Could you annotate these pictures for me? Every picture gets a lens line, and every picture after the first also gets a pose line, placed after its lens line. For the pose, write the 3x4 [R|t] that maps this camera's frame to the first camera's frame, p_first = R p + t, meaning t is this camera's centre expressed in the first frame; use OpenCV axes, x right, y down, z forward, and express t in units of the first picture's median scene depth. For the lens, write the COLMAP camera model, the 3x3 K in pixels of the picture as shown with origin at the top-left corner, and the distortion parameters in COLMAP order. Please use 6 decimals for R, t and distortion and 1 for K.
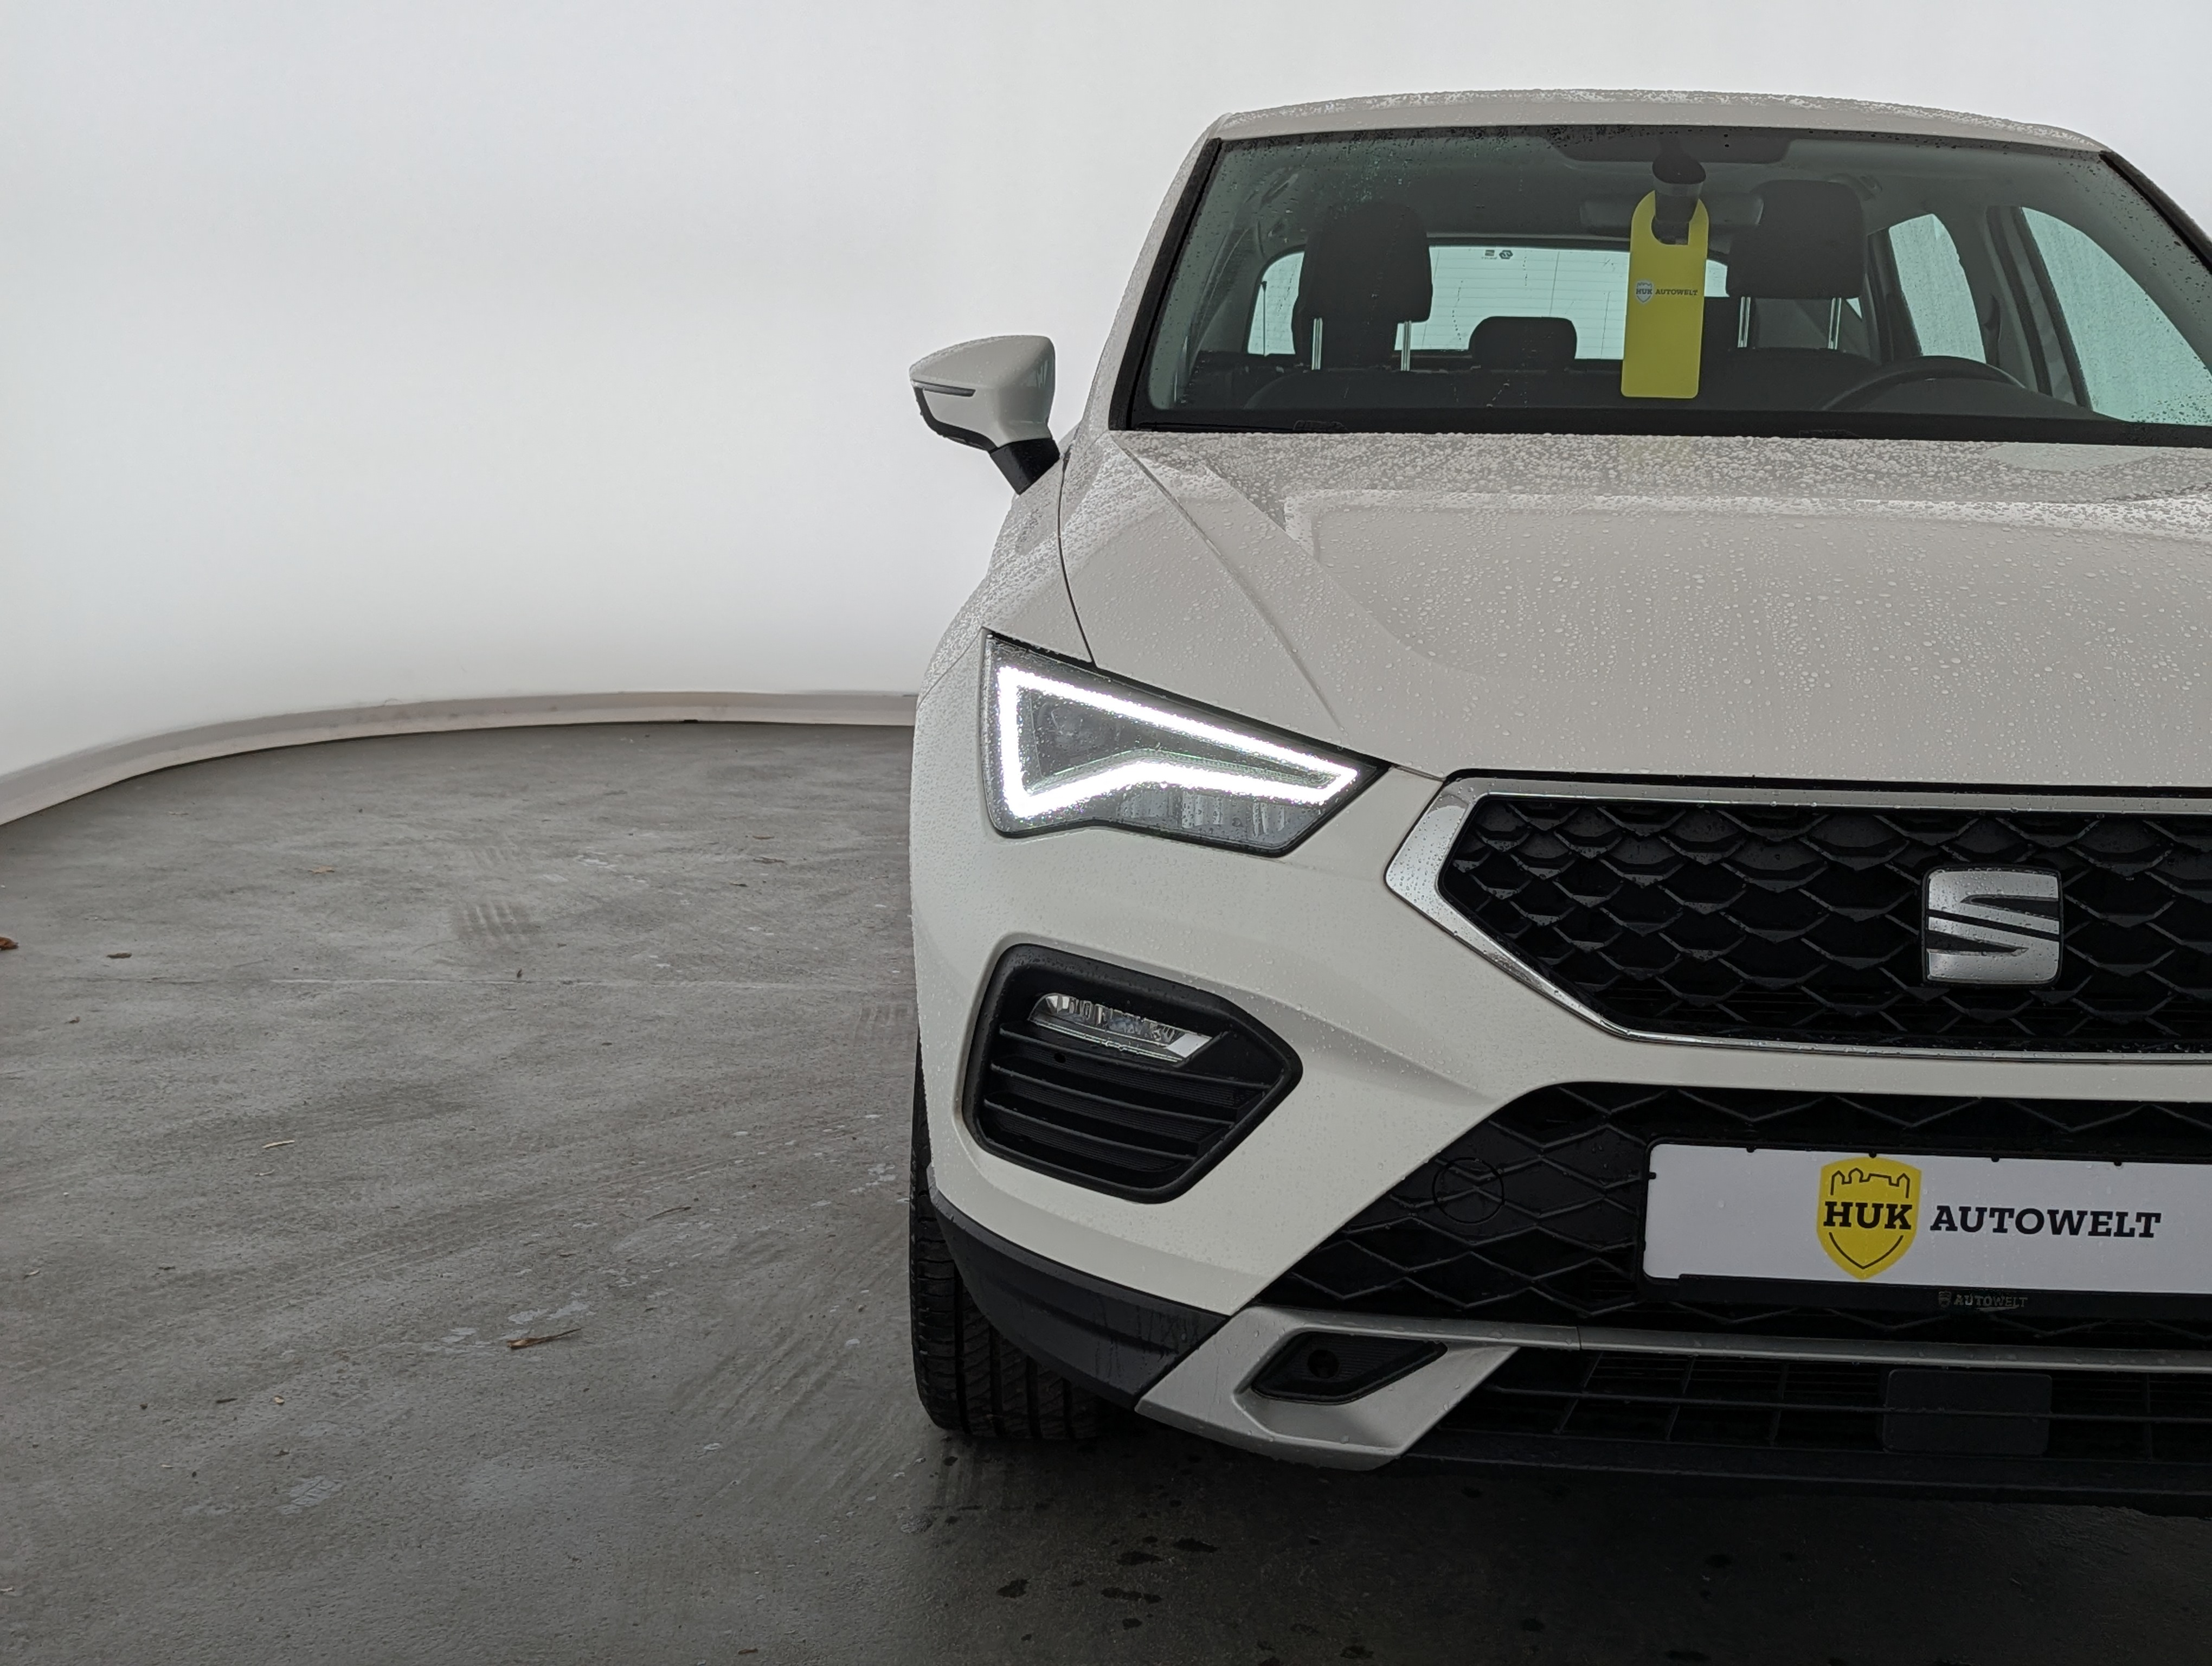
lens RADIAL K [[2484.1, 0, 1162.8], [0, 2484.1, 818.3], [0, 0, 1]] dist [0.087734, 0.000000]
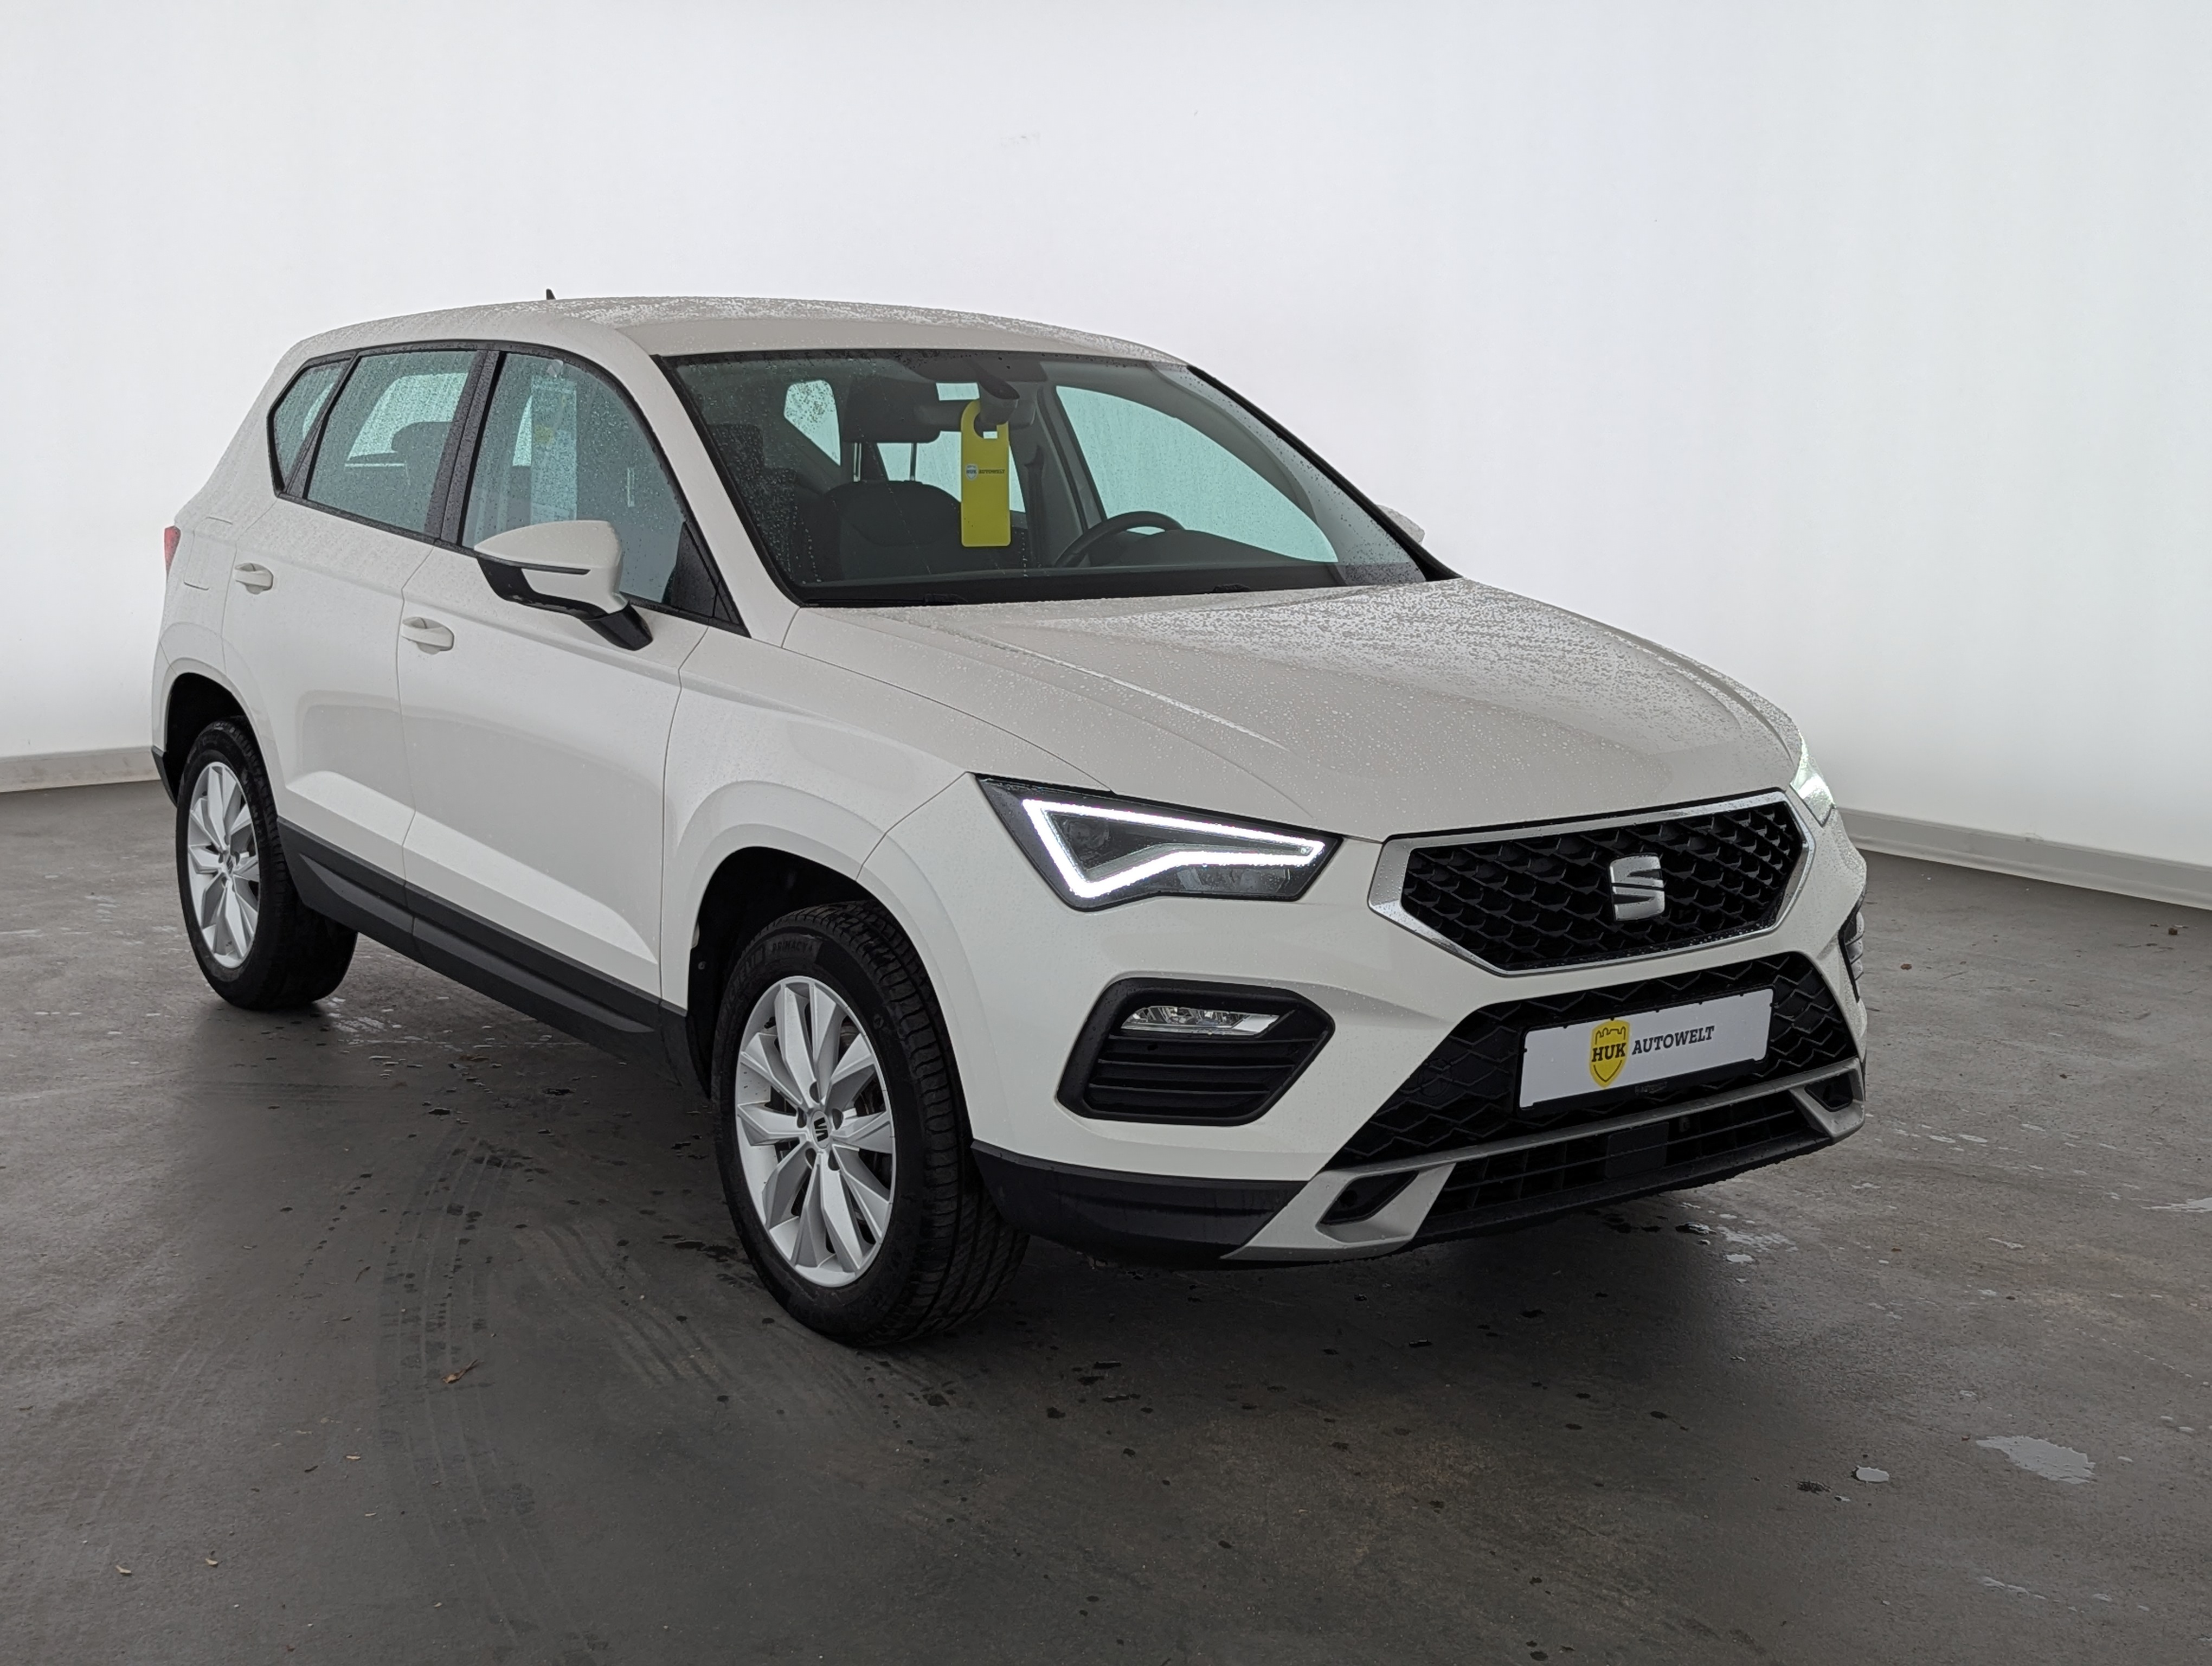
lens RADIAL K [[2484.1, 0, 1060.0], [0, 2484.1, 828.0], [0, 0, 1]] dist [0.087734, 0.000000]
pose [[0.813402, -0.113451, 0.570531, -1.024363], [0.103050, 0.993387, 0.050619, -0.132975], [-0.572501, 0.017620, 0.819714, -0.260425]]
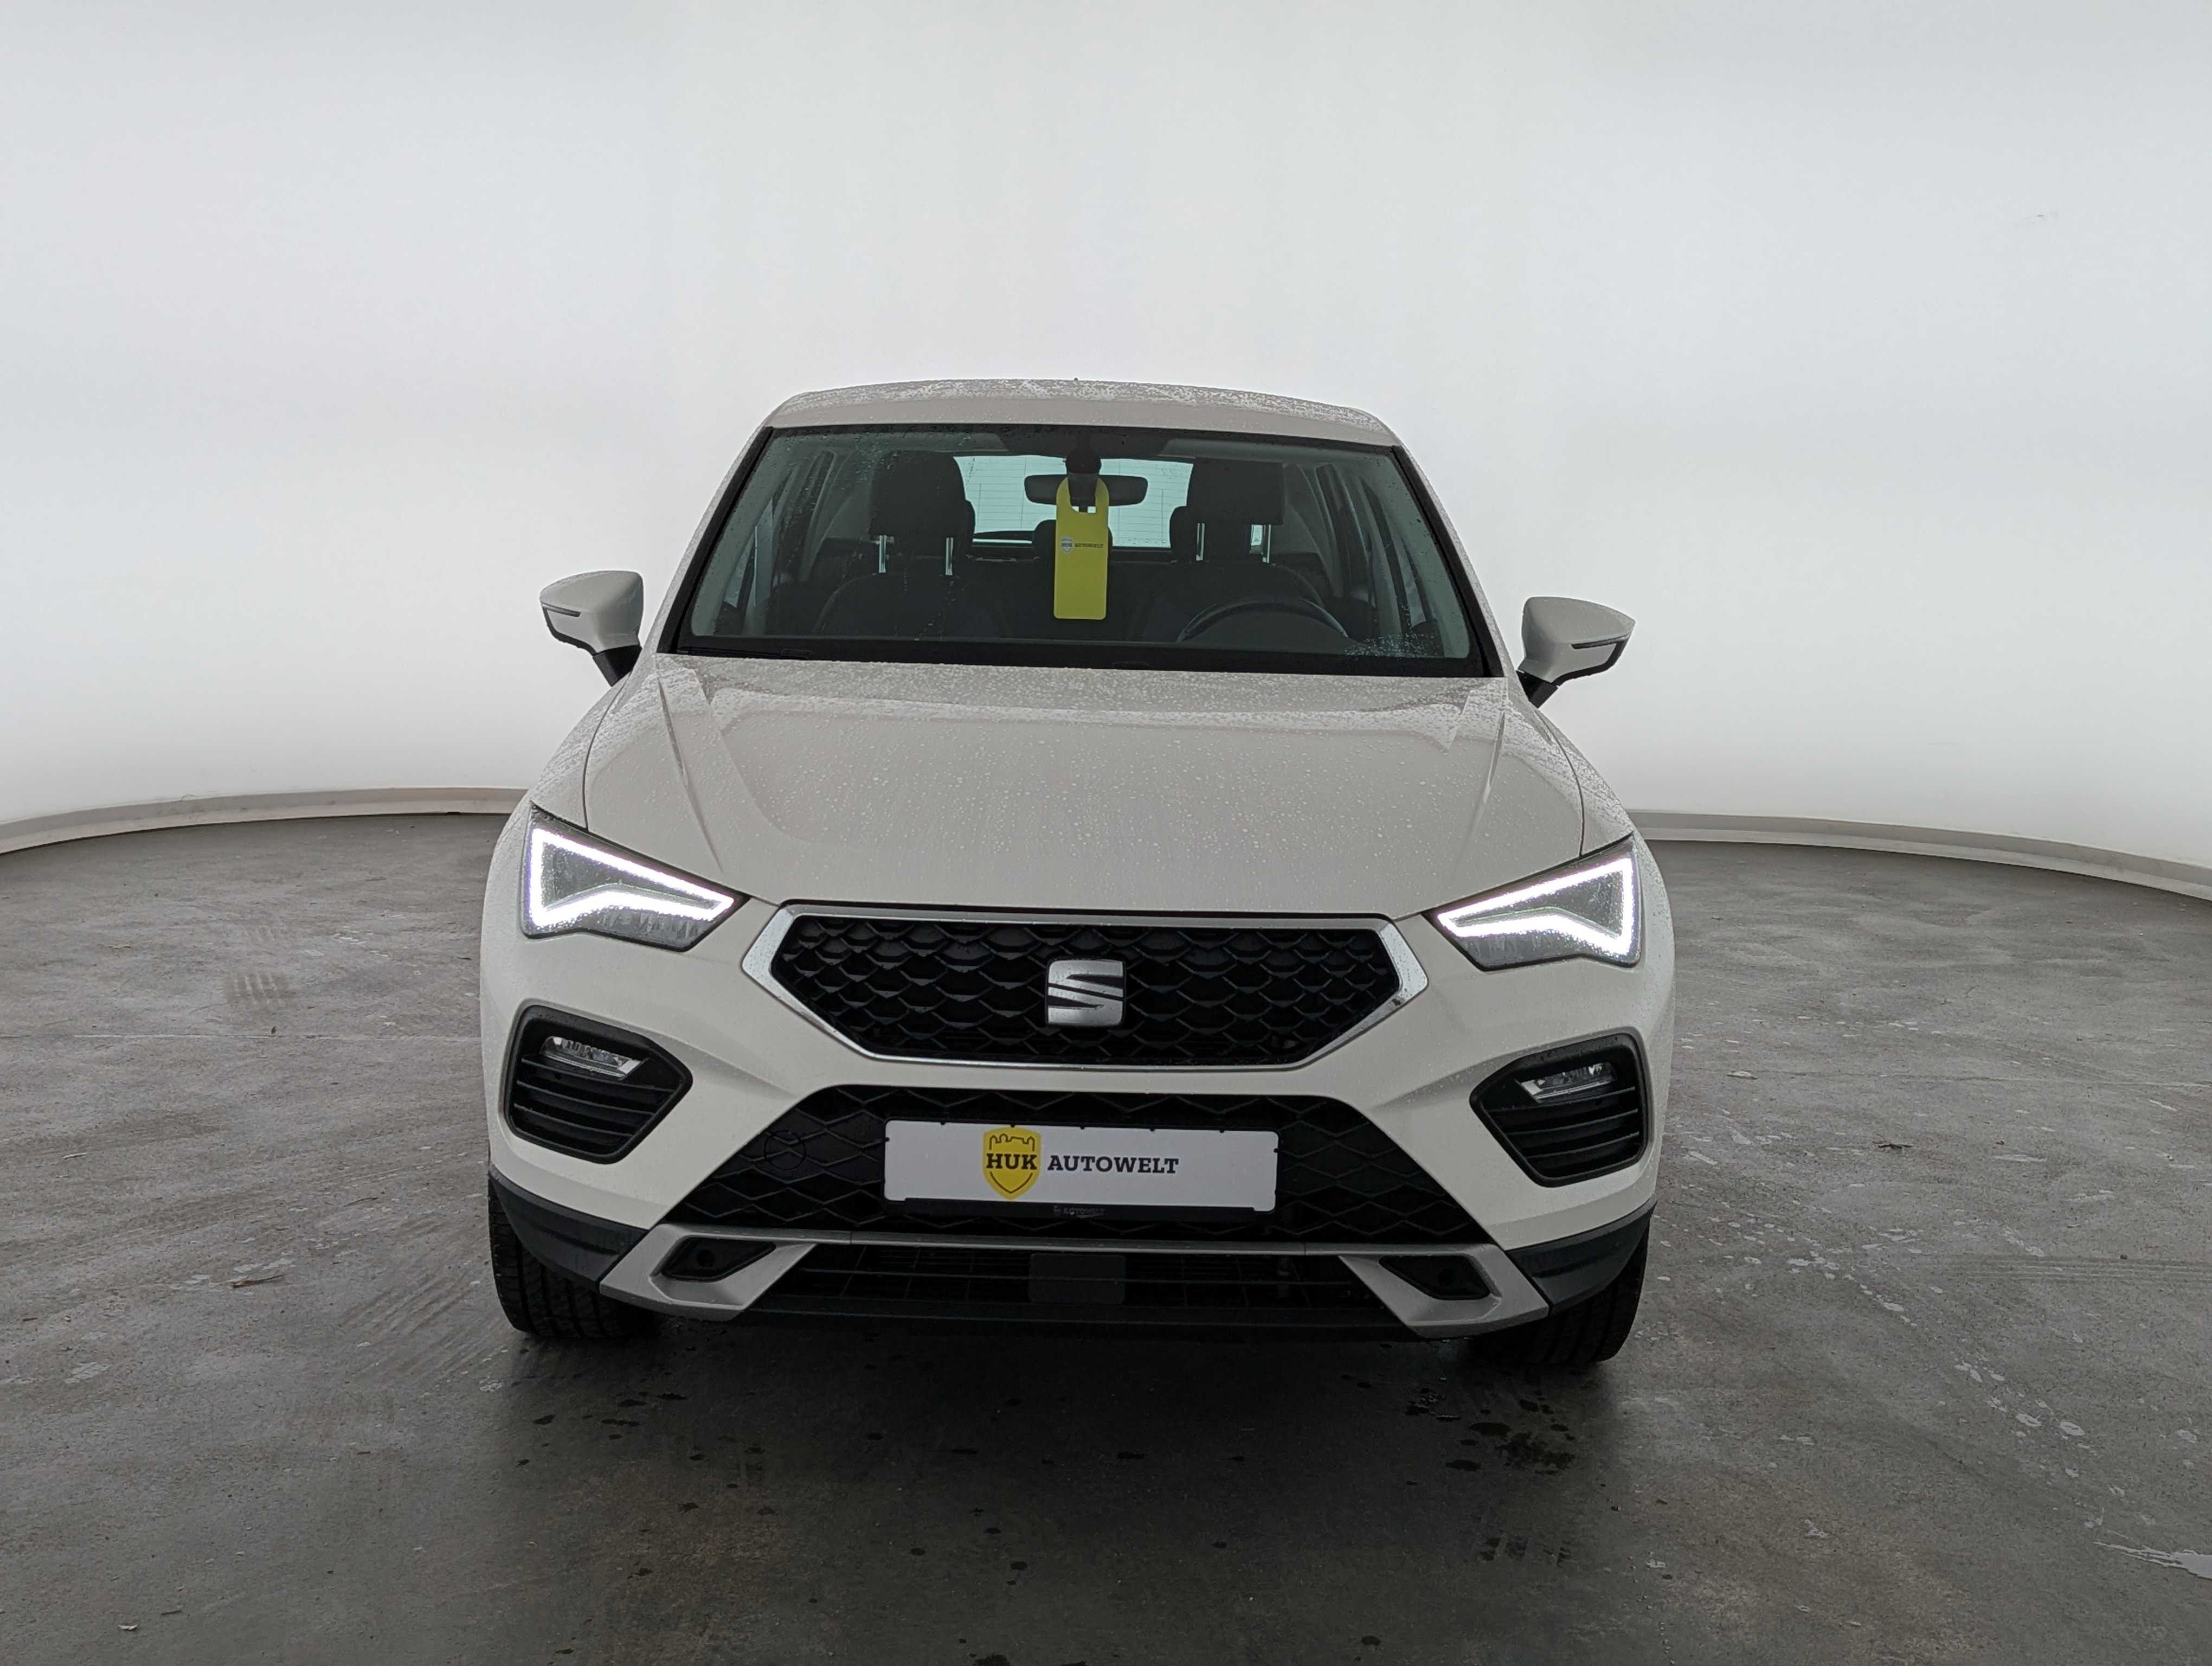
lens RADIAL K [[2484.1, 0, 1076.8], [0, 2484.1, 822.0], [0, 0, 1]] dist [0.087734, 0.000000]
pose [[0.999527, 0.001791, 0.030715, 0.261148], [-0.001065, 0.999720, -0.023646, -0.032216], [-0.030749, 0.023602, 0.999248, -0.675787]]
